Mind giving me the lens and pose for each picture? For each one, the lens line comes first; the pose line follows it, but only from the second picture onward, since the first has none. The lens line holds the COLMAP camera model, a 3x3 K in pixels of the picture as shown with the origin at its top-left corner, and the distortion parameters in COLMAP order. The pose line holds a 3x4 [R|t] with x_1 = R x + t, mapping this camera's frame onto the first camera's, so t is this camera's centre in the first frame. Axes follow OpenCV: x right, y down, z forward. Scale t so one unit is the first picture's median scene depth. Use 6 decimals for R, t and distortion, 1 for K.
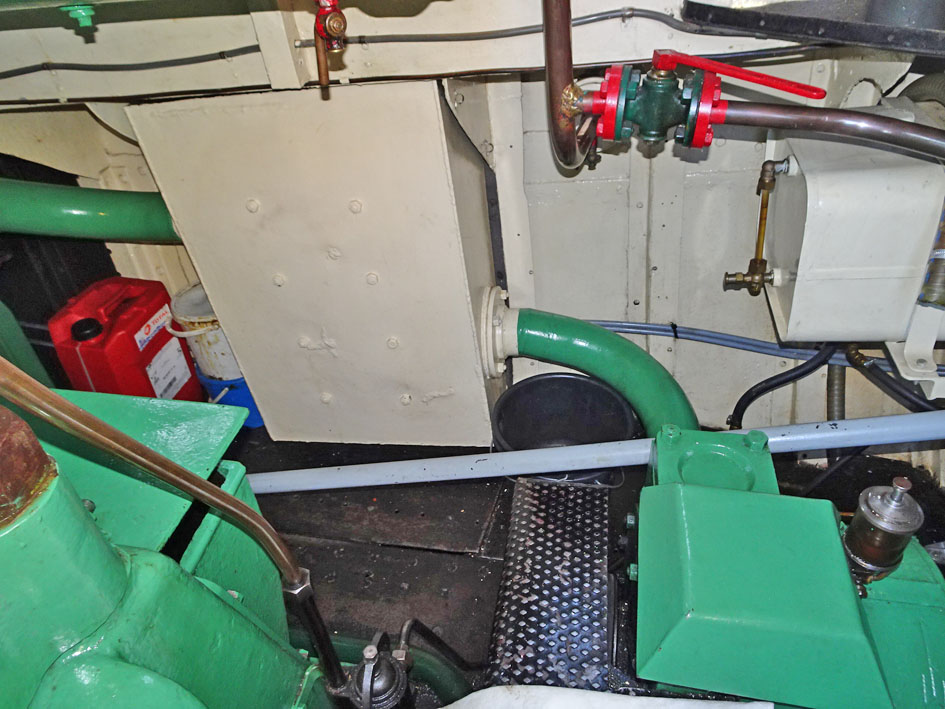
lens RADIAL K [[673.4, 0, 470.0], [0, 673.4, 357.5], [0, 0, 1]] dist [-0.007723, 0.006407]
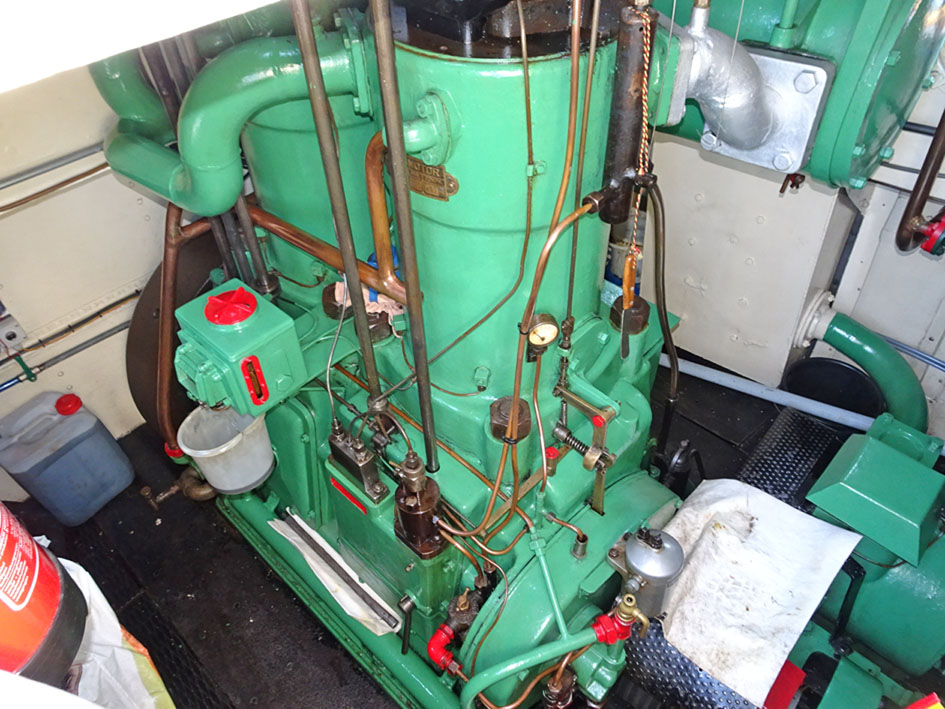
lens RADIAL K [[673.4, 0, 477.0], [0, 673.4, 353.8], [0, 0, 1]] dist [-0.007723, 0.006407]
pose [[0.844369, 0.400734, -0.355602, -0.031466], [-0.345897, 0.914614, 0.209369, -0.024202], [0.409140, -0.053783, 0.910885, -0.664673]]
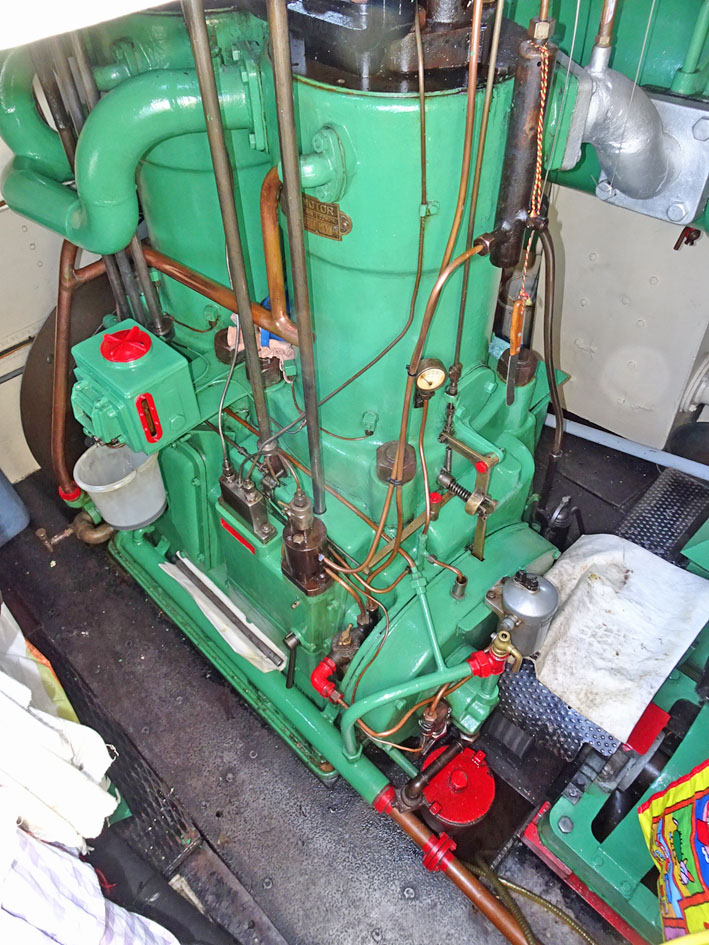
lens RADIAL K [[673.4, 0, 357.4], [0, 673.4, 473.2], [0, 0, 1]] dist [-0.007723, 0.006407]
pose [[0.829217, 0.449280, -0.332486, -0.010687], [-0.367997, 0.886590, 0.280245, -0.001535], [0.420687, -0.110030, 0.900509, -0.688099]]
